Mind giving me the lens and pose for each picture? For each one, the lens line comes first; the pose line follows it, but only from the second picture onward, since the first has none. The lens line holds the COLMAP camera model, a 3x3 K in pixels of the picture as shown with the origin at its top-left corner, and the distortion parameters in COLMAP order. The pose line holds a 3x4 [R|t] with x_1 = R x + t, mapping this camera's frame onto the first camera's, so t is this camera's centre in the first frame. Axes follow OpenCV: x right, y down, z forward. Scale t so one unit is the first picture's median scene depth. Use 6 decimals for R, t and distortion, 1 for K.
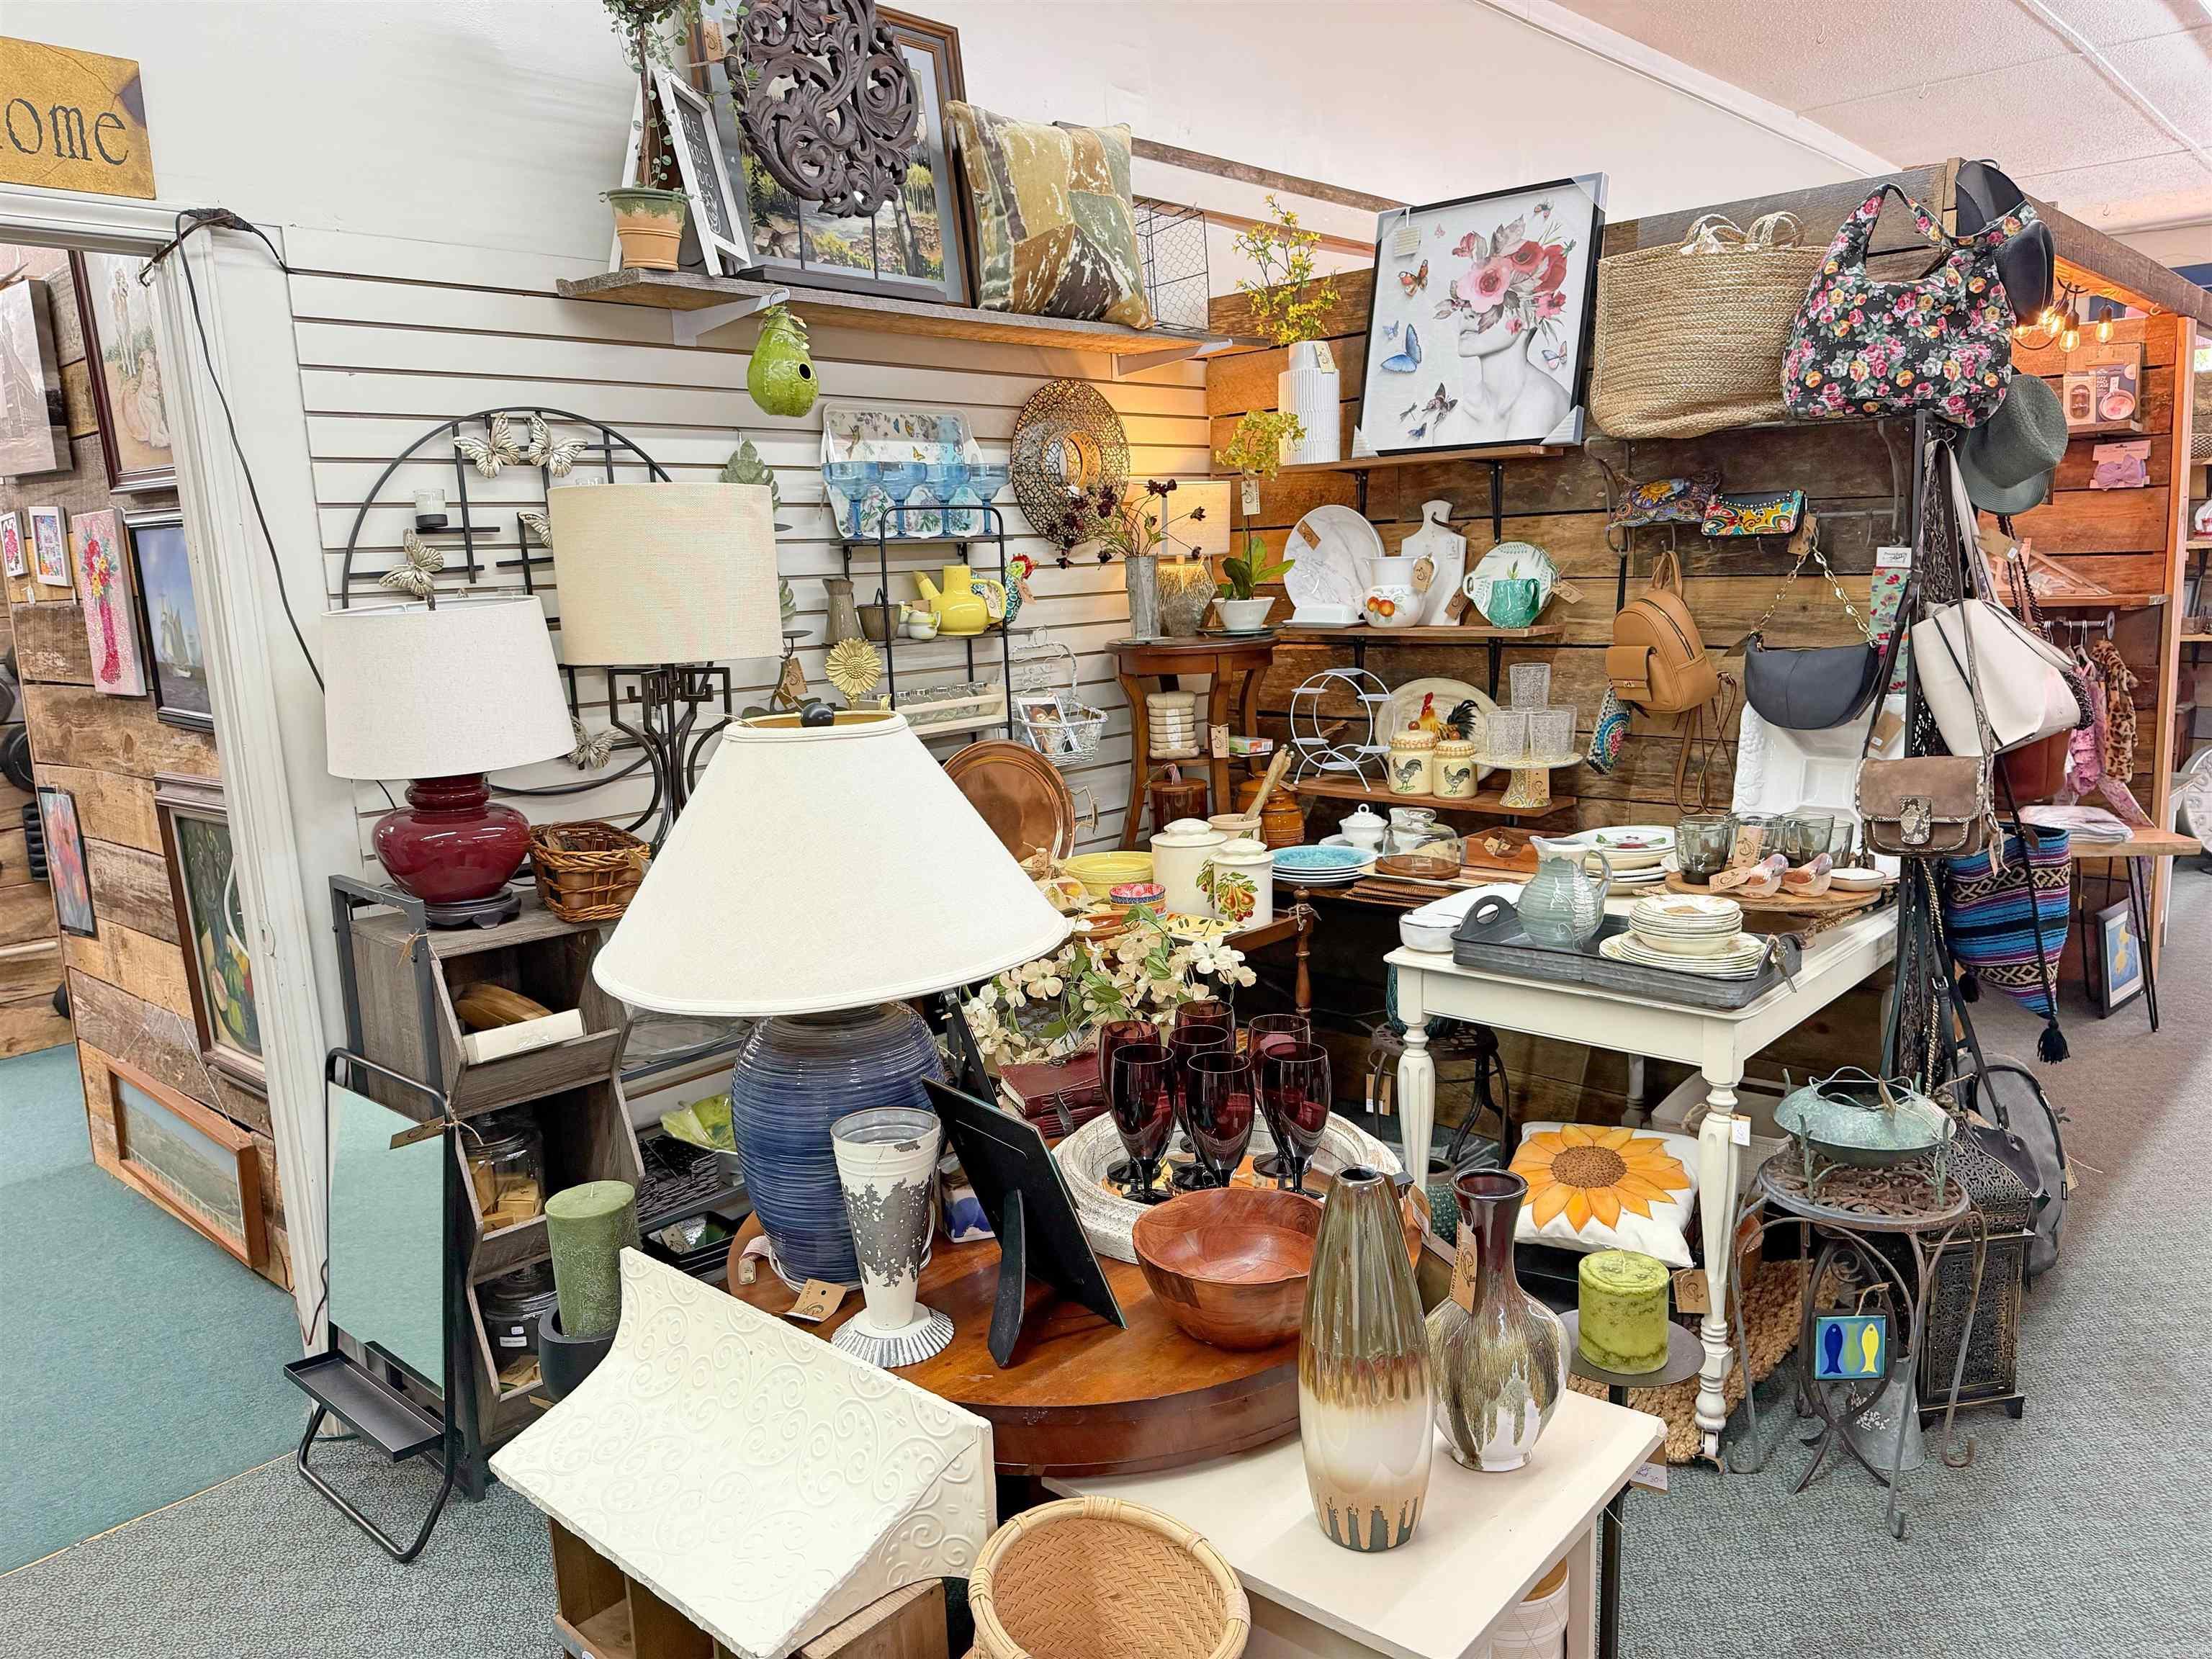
lens RADIAL K [[1584.5, 0, 1106.9], [0, 1584.5, 829.1], [0, 0, 1]] dist [0.006914, 0.002739]
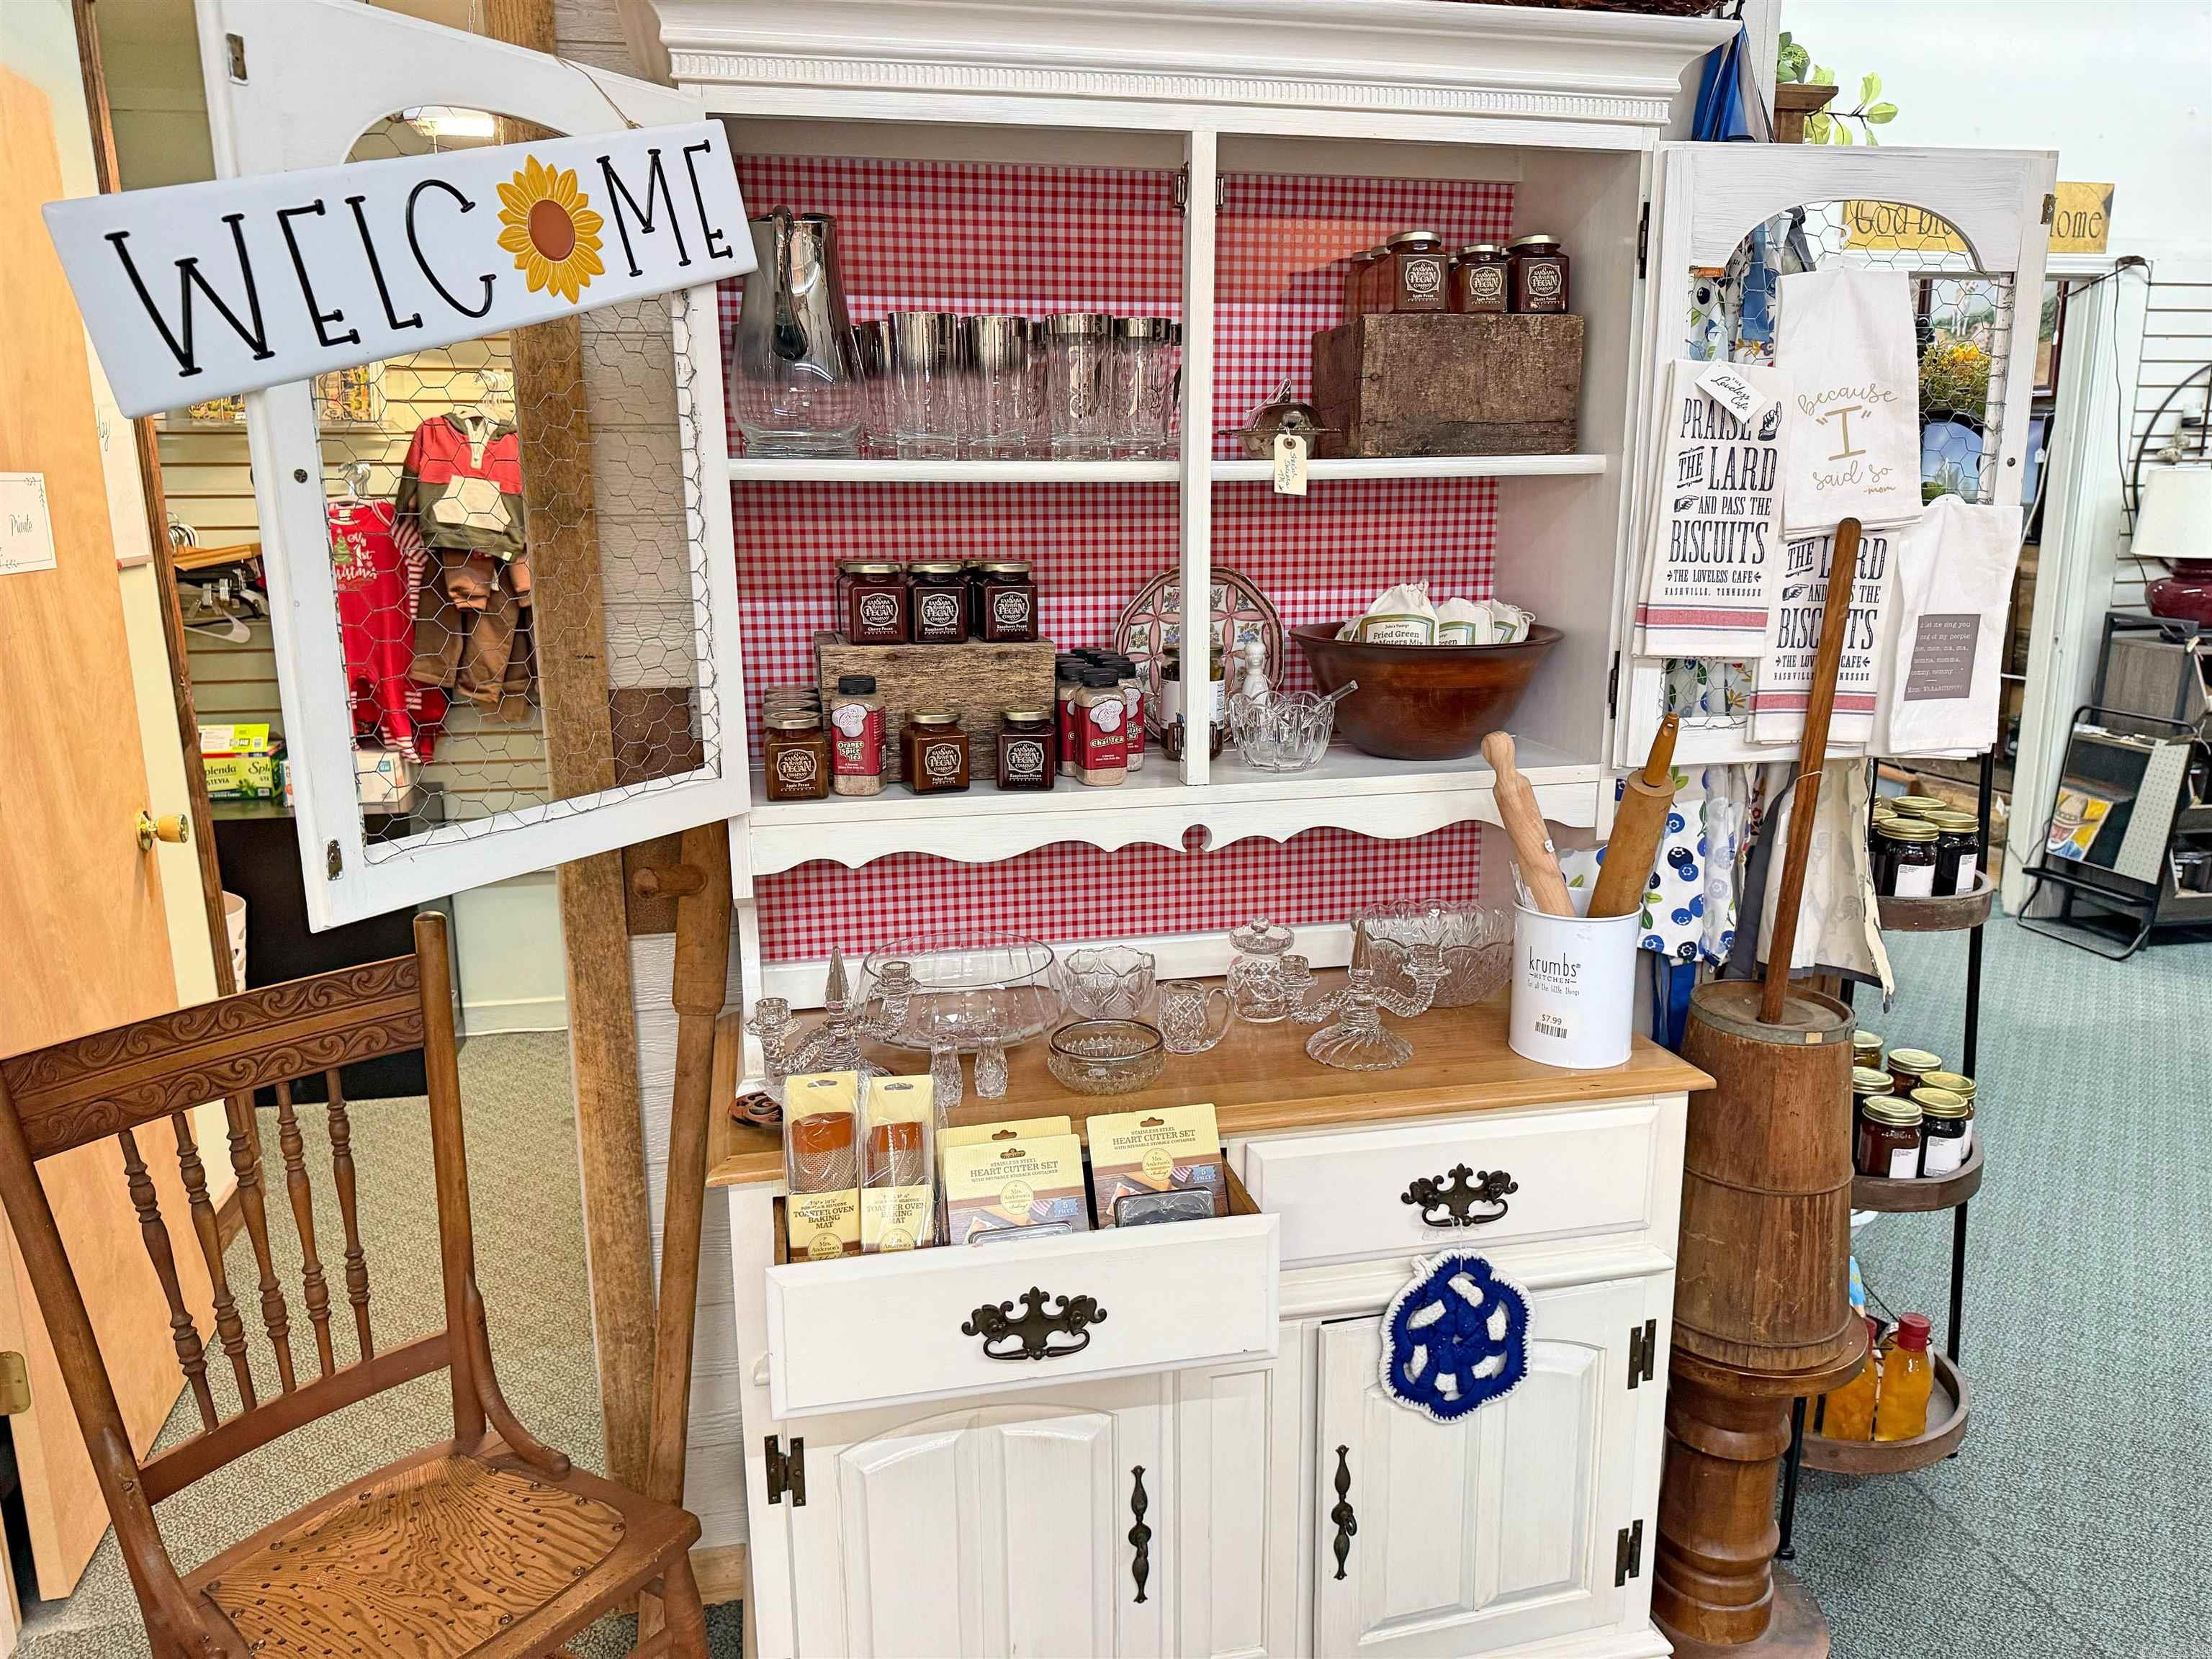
lens RADIAL K [[1584.5, 0, 1106.8], [0, 1584.5, 833.7], [0, 0, 1]] dist [0.006914, 0.002739]
pose [[0.811500, 0.157902, -0.562615, -0.343630], [-0.126721, 0.987441, 0.094353, 0.259132], [0.570447, -0.005272, 0.821317, -1.209235]]
